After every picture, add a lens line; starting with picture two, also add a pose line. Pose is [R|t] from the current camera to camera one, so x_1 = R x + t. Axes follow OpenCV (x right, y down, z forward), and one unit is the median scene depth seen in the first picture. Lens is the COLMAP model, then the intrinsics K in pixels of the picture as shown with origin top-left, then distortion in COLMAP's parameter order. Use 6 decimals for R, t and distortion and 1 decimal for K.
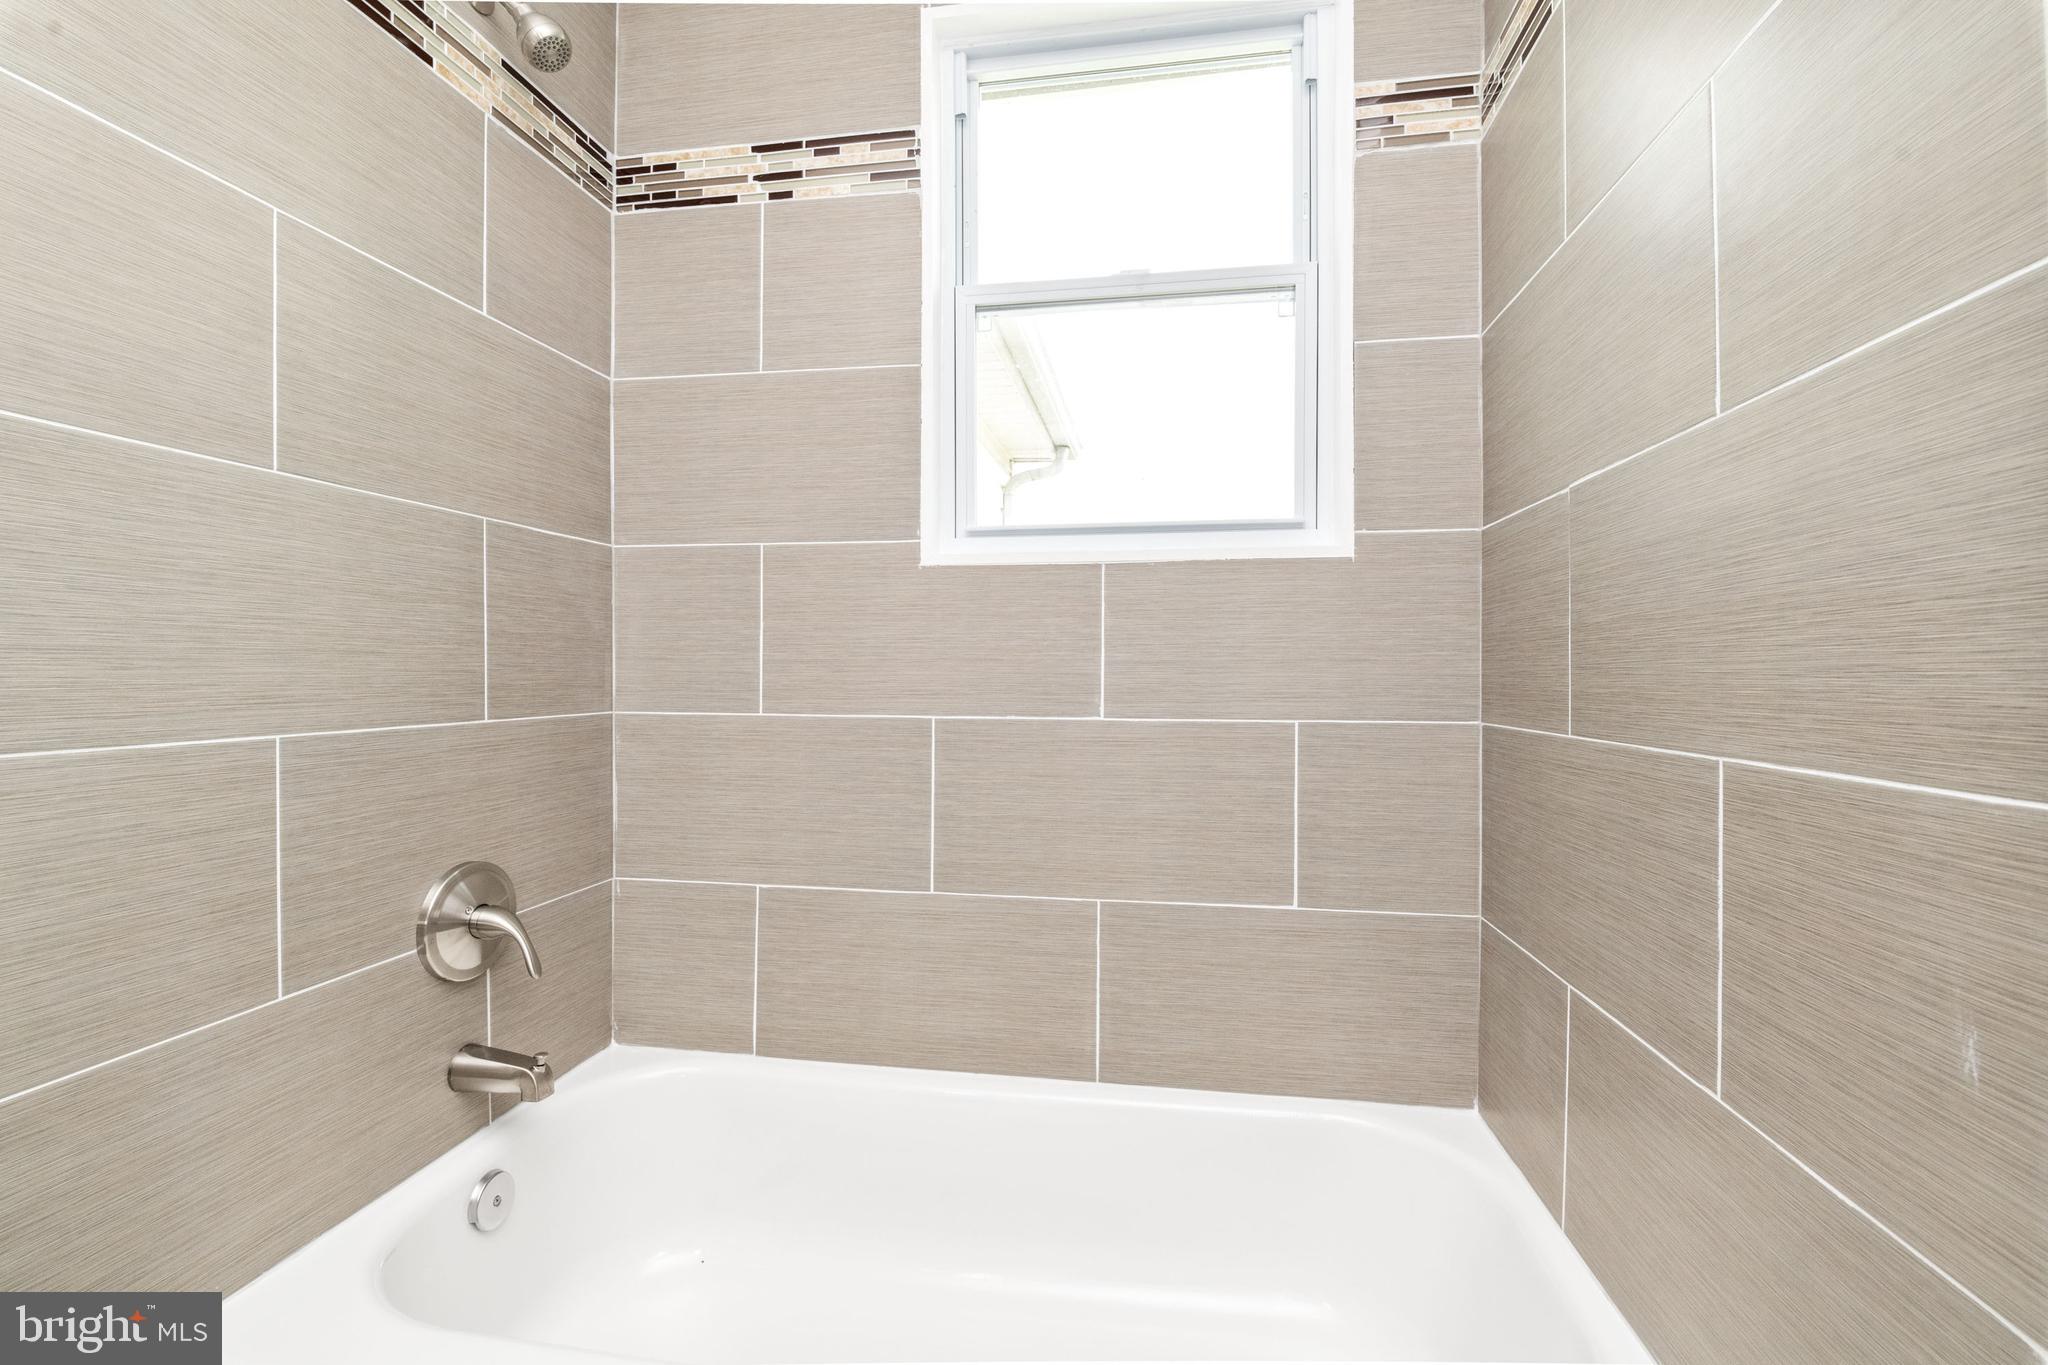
lens RADIAL K [[901.1, 0, 1024.0], [0, 901.1, 671.4], [0, 0, 1]] dist [-0.001331, -0.009676]
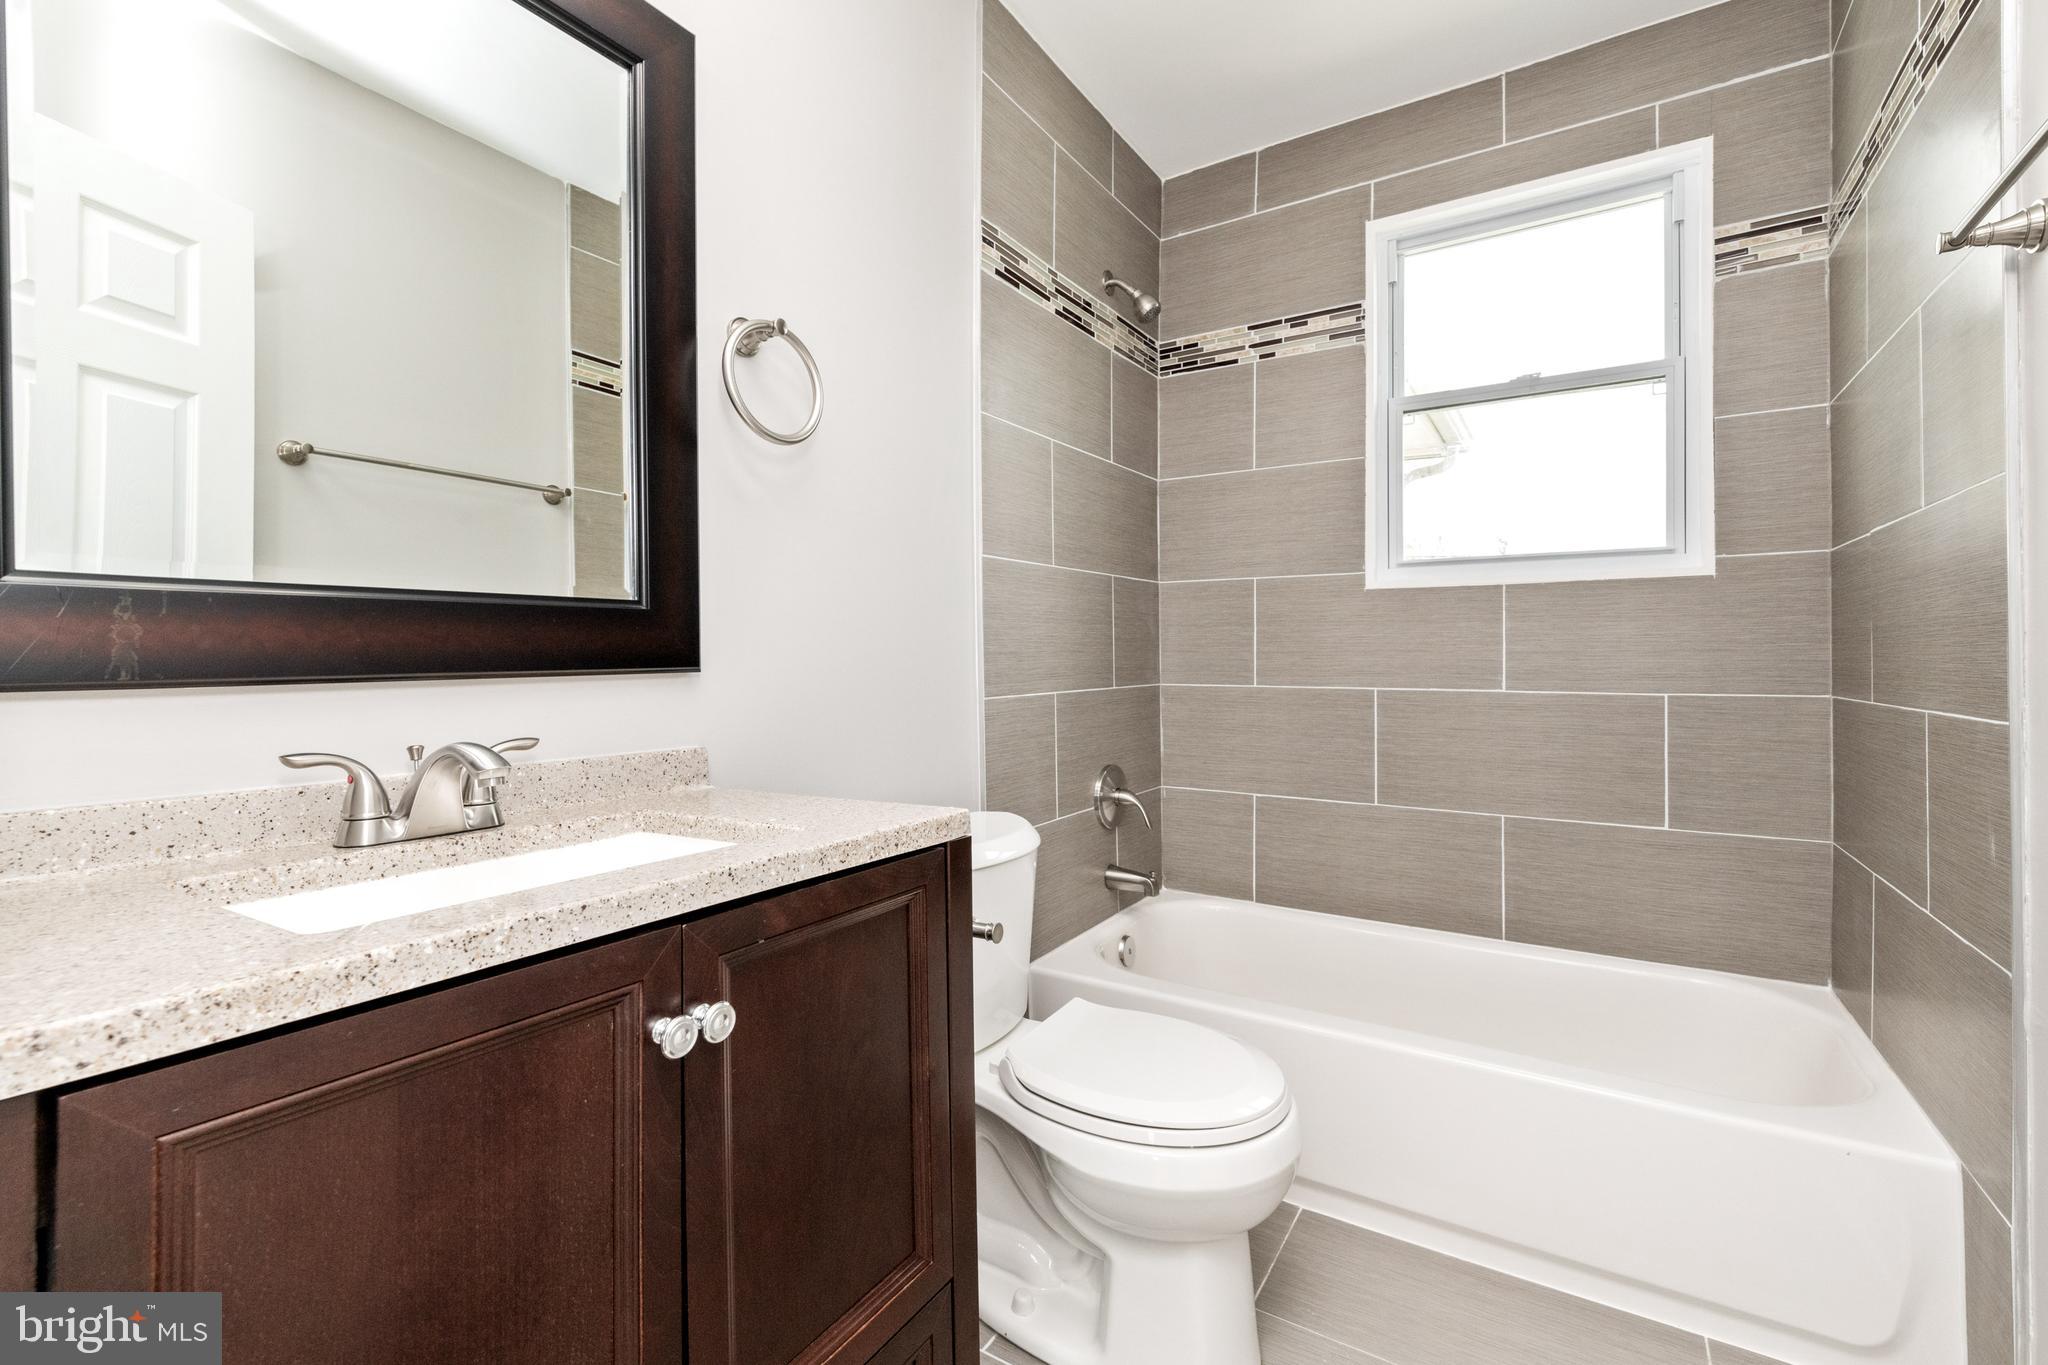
lens RADIAL K [[888.5, 0, 1017.3], [0, 888.5, 650.3], [0, 0, 1]] dist [0.040011, -0.021630]
pose [[0.921186, -0.007772, -0.389046, -0.075378], [0.006295, 0.999967, -0.005070, -0.010908], [0.389072, 0.002222, 0.921205, -0.661109]]
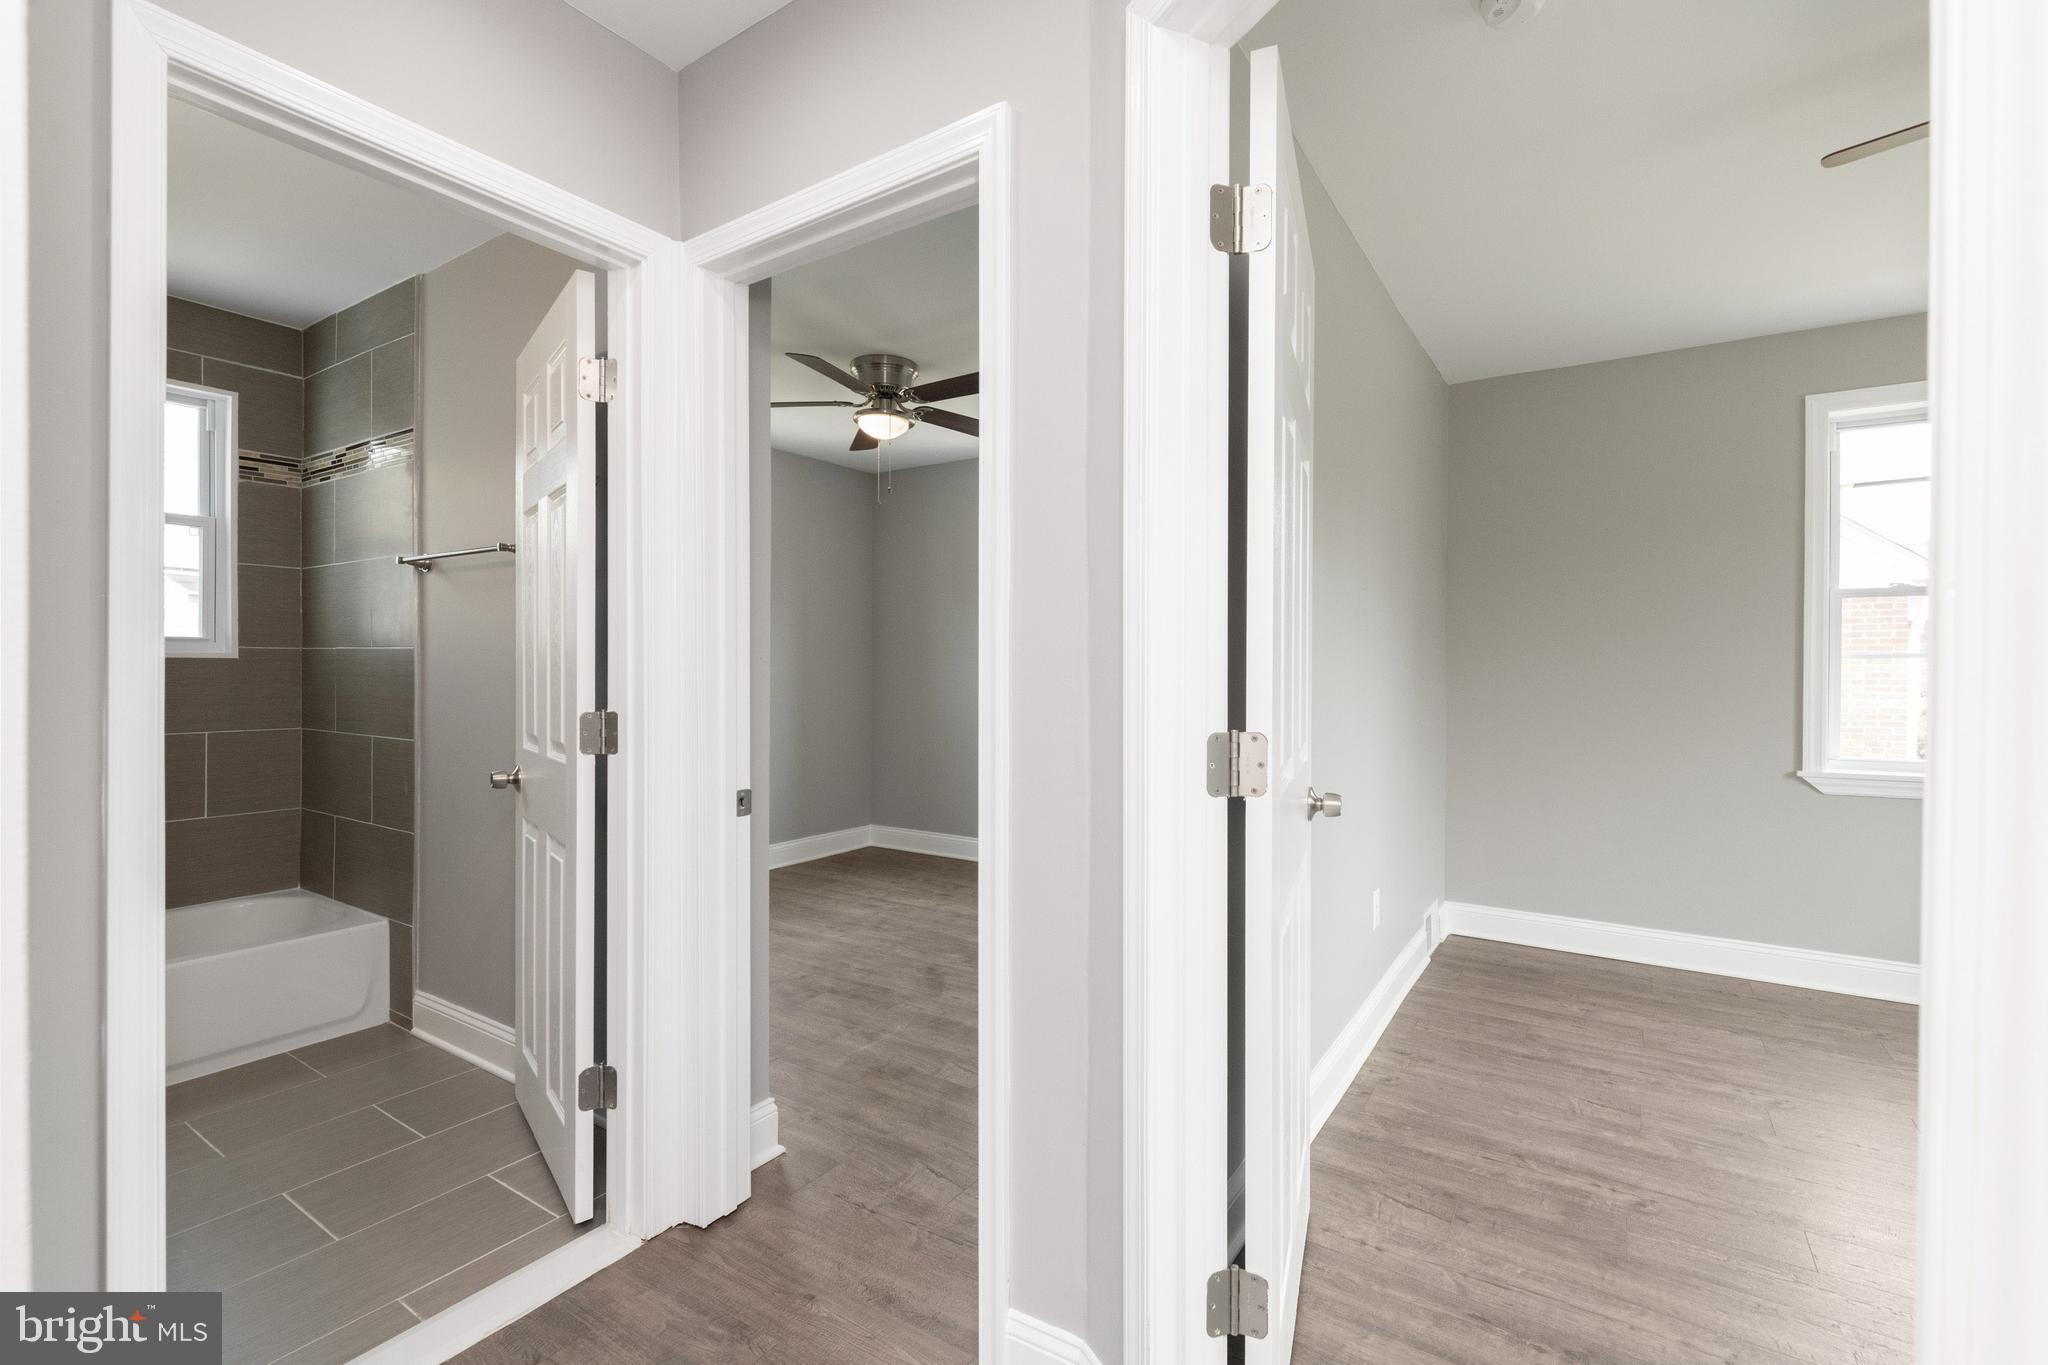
lens RADIAL K [[901.1, 0, 1024.0], [0, 901.1, 671.4], [0, 0, 1]] dist [-0.001331, -0.009676]
pose [[0.404992, -0.005778, 0.914302, -0.868219], [-0.007580, 0.999924, 0.009676, -0.128563], [-0.914289, -0.010849, 0.404917, -1.676143]]
